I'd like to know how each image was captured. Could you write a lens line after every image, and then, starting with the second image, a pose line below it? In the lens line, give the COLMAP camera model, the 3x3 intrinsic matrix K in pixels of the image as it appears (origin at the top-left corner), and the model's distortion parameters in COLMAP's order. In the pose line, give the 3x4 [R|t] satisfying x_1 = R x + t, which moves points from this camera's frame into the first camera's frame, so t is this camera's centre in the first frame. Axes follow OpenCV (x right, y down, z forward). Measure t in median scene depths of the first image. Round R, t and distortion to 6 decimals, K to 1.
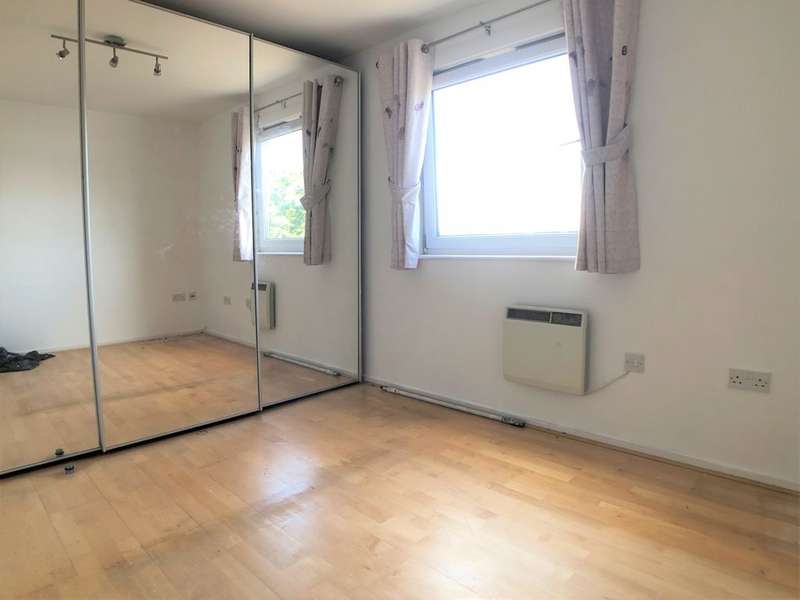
lens RADIAL K [[646.5, 0, 400.7], [0, 646.5, 302.8], [0, 0, 1]] dist [-0.005122, -0.006999]
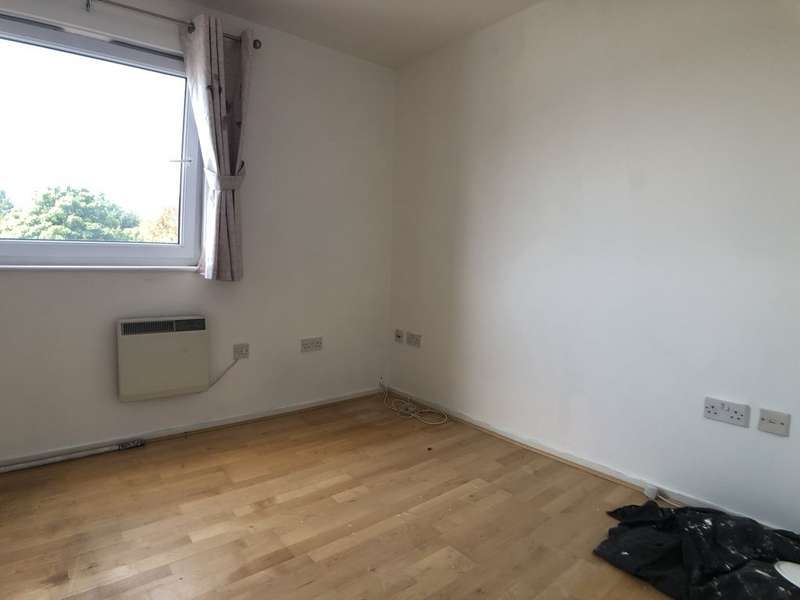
lens RADIAL K [[646.5, 0, 400.6], [0, 646.5, 297.6], [0, 0, 1]] dist [-0.005122, -0.006999]
pose [[-0.106850, -0.062367, 0.992317, -0.840640], [0.064456, 0.995497, 0.069508, -0.072110], [-0.992184, 0.071388, -0.102349, 0.752520]]
